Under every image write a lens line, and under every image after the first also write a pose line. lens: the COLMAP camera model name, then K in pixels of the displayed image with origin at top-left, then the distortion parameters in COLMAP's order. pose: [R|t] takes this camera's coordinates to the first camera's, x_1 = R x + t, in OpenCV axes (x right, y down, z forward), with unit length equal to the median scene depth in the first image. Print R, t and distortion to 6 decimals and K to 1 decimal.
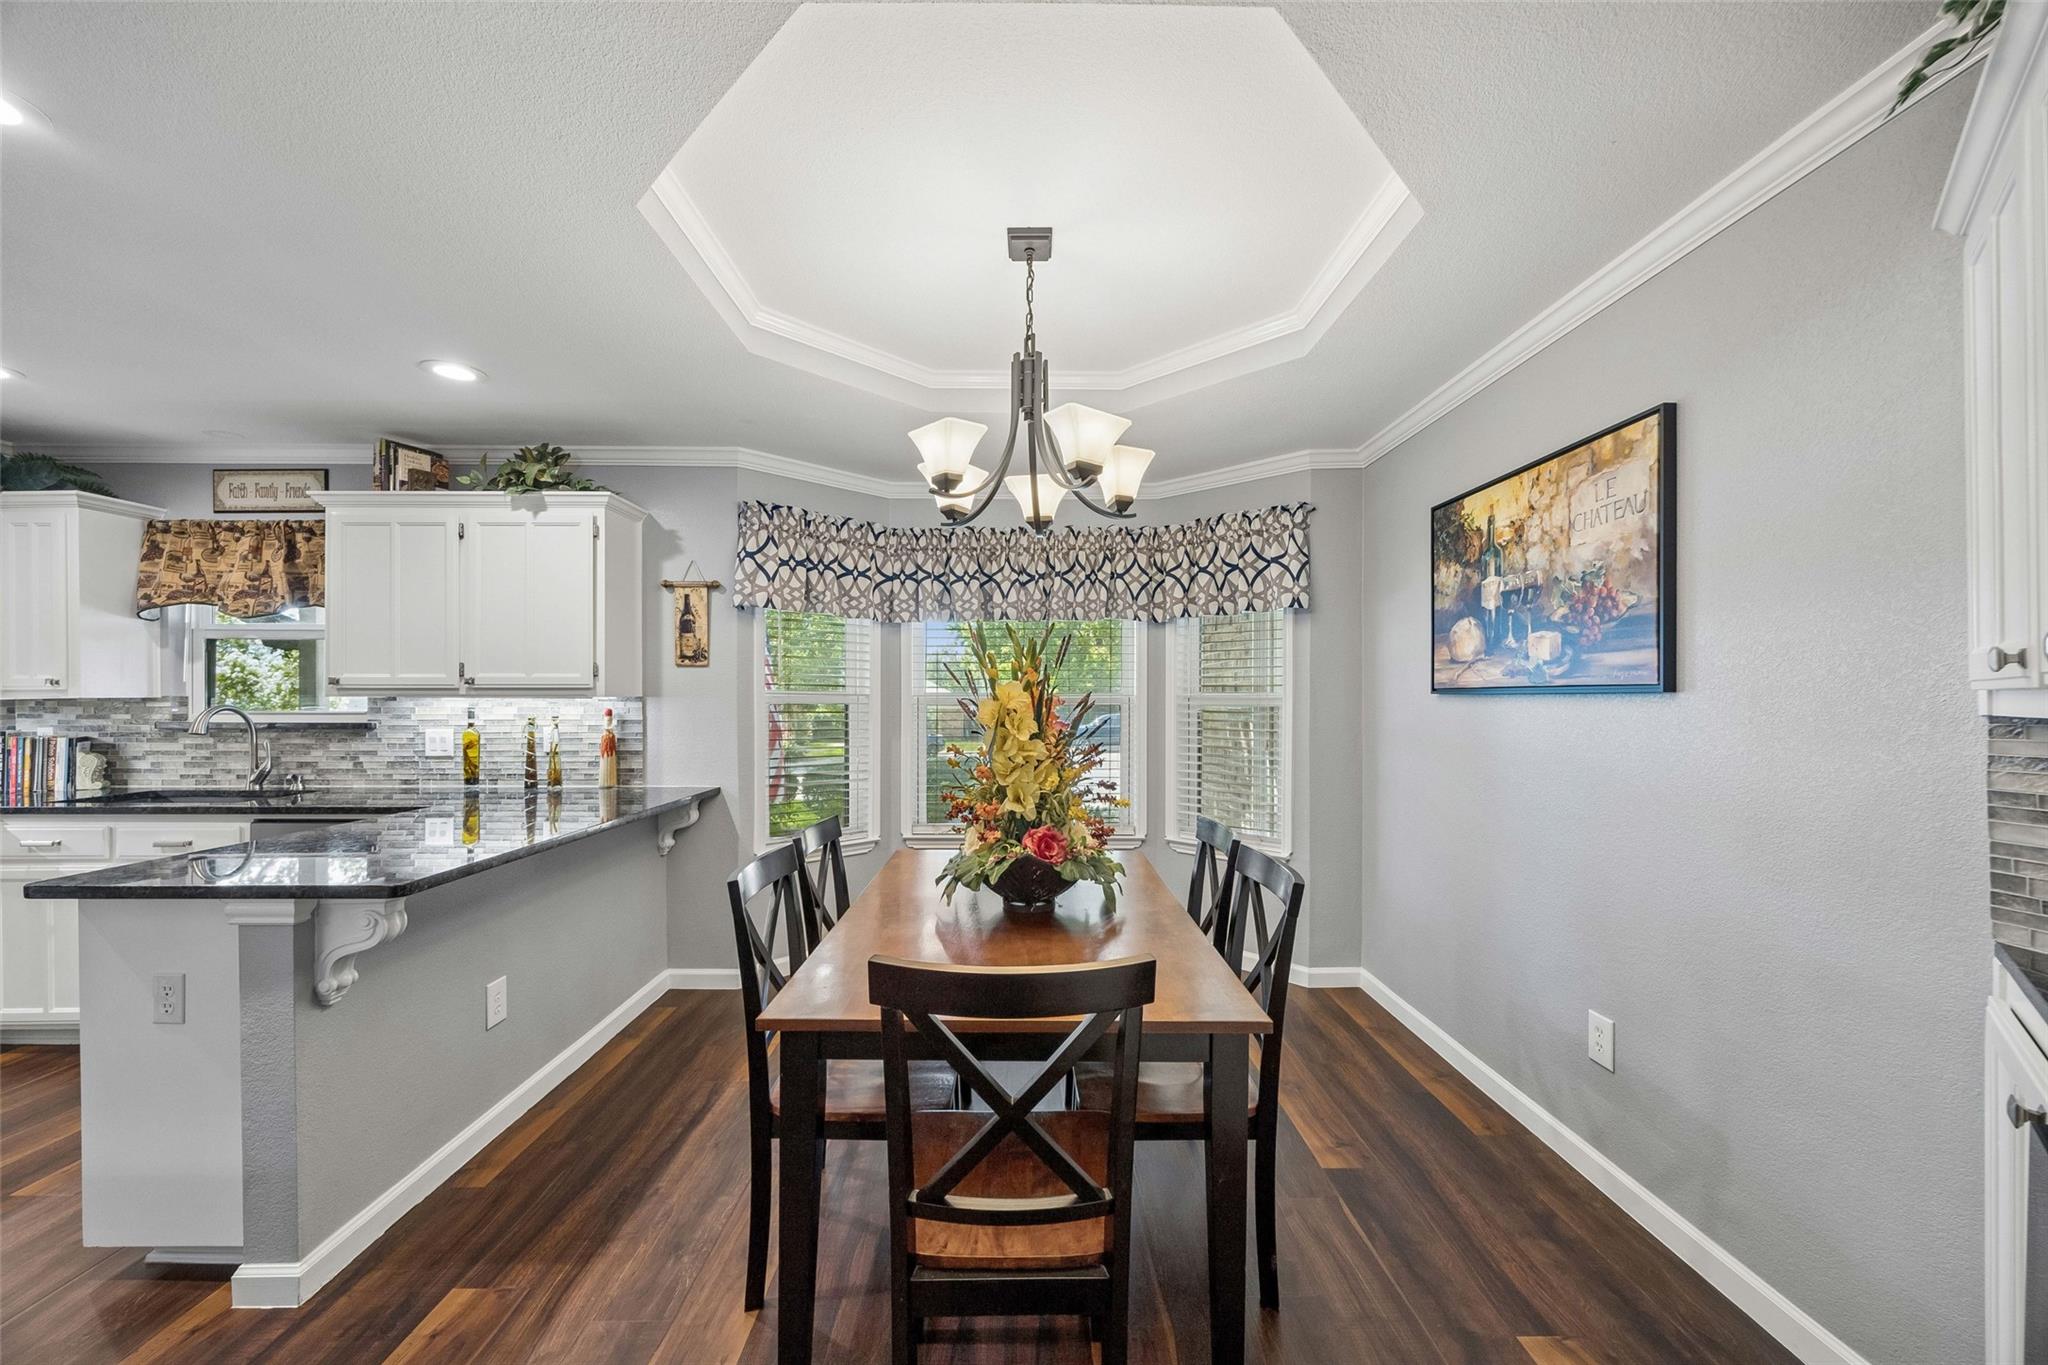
lens RADIAL K [[785.7, 0, 1018.7], [0, 785.7, 696.2], [0, 0, 1]] dist [-0.006352, 0.000740]
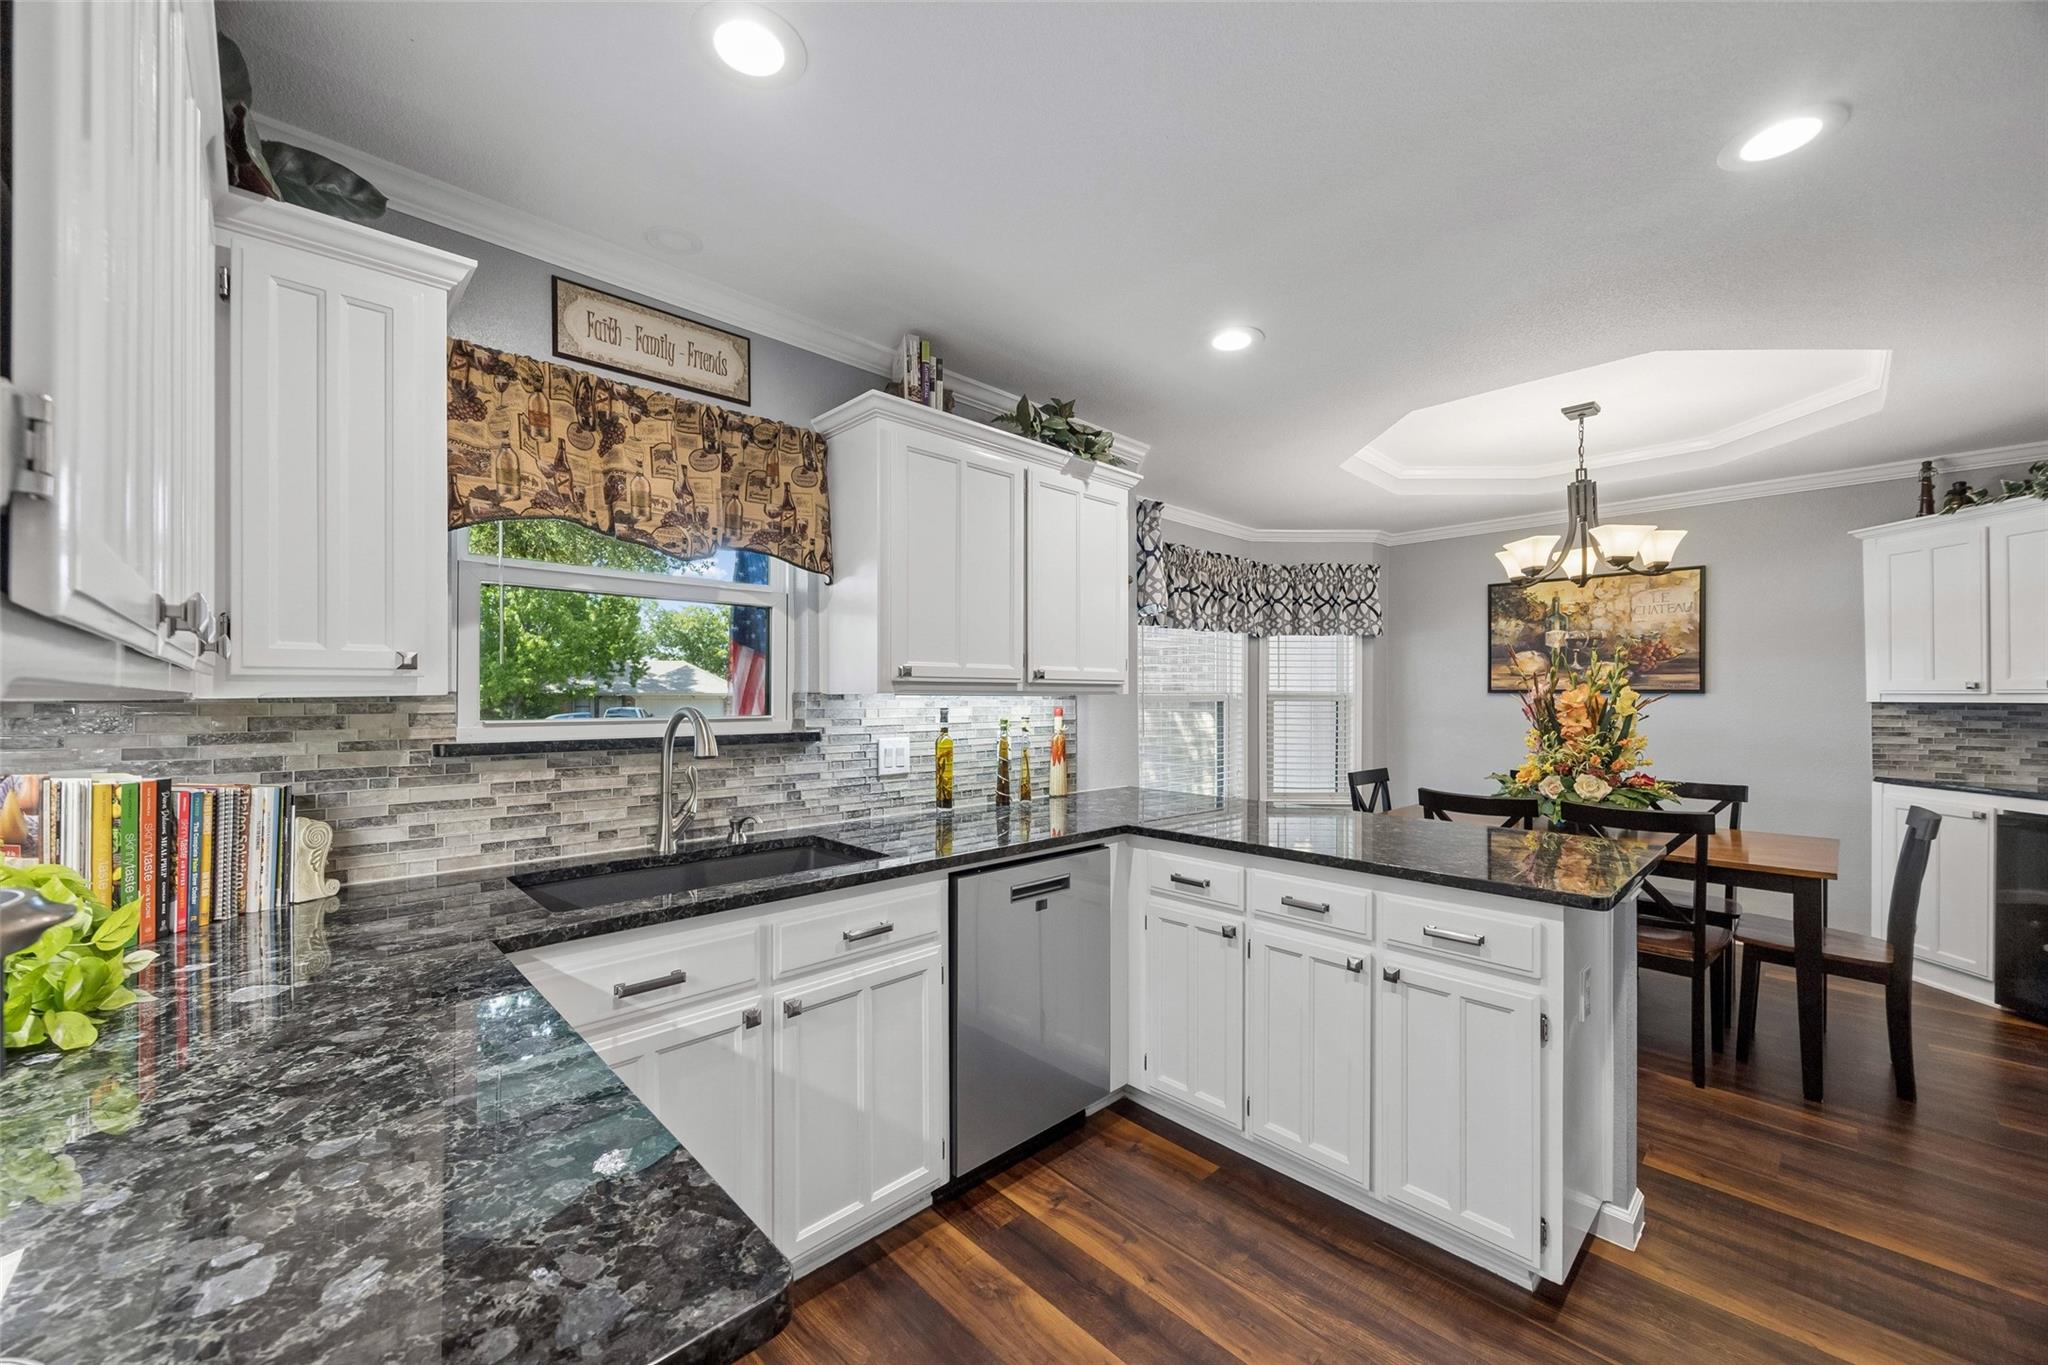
lens RADIAL K [[785.7, 0, 1029.6], [0, 785.7, 685.3], [0, 0, 1]] dist [-0.006352, 0.000740]
pose [[0.727446, 0.009081, 0.686105, -1.186257], [-0.002462, 0.999941, -0.010625, 0.000484], [-0.686160, 0.006040, 0.727425, 0.384454]]
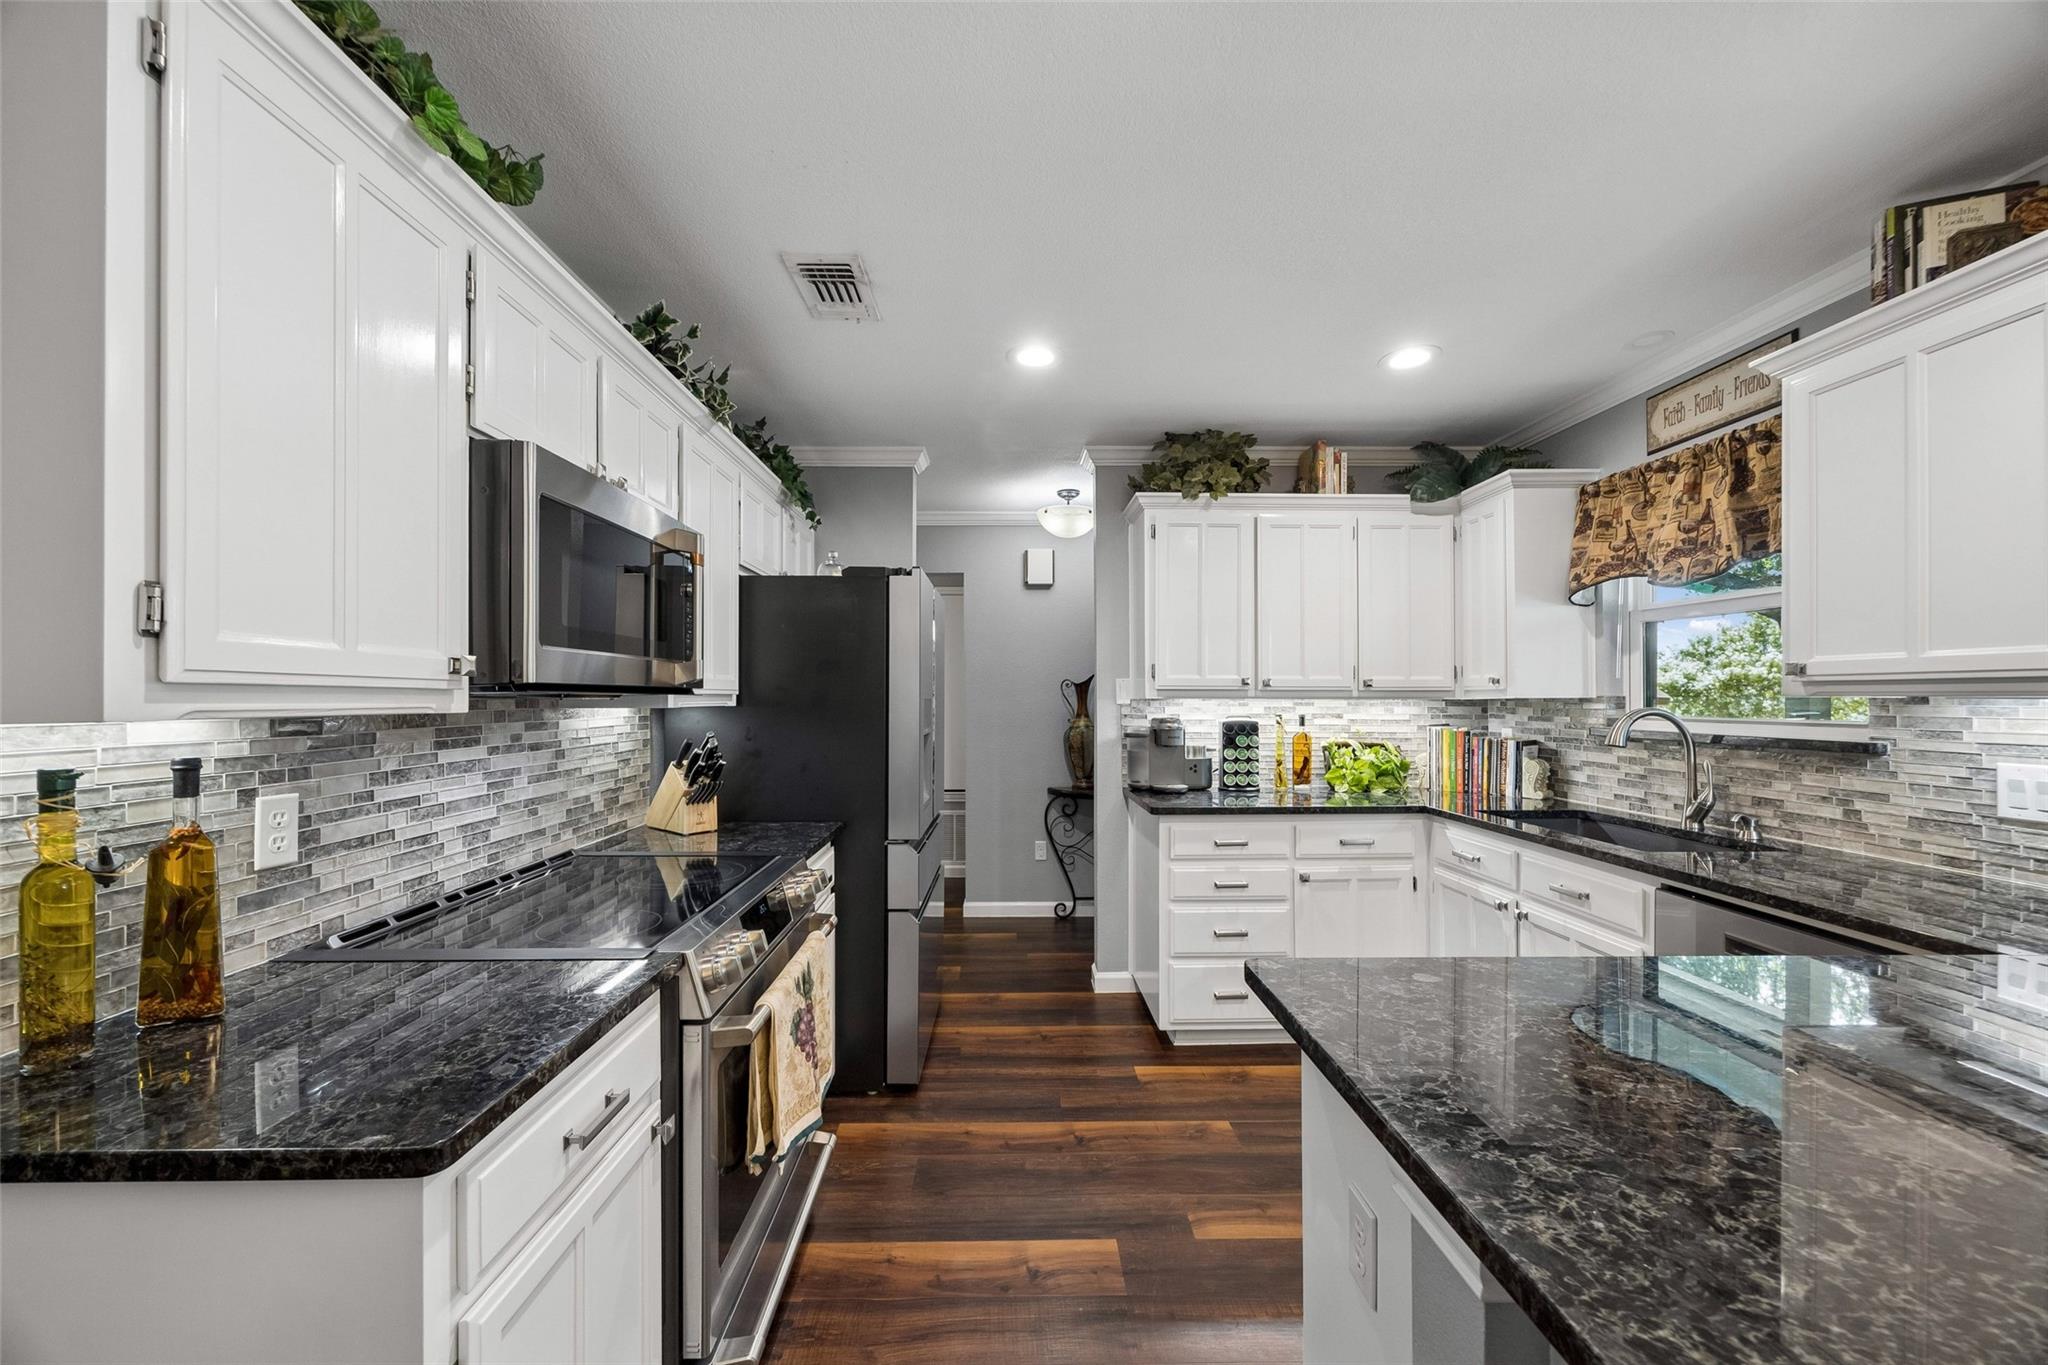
lens RADIAL K [[785.7, 0, 1024.9], [0, 785.7, 694.2], [0, 0, 1]] dist [-0.006352, 0.000740]
pose [[0.012869, -0.003869, -0.999910, -0.281719], [-0.000731, 0.999992, -0.003879, 0.001641], [0.999917, 0.000780, 0.012866, 0.390648]]
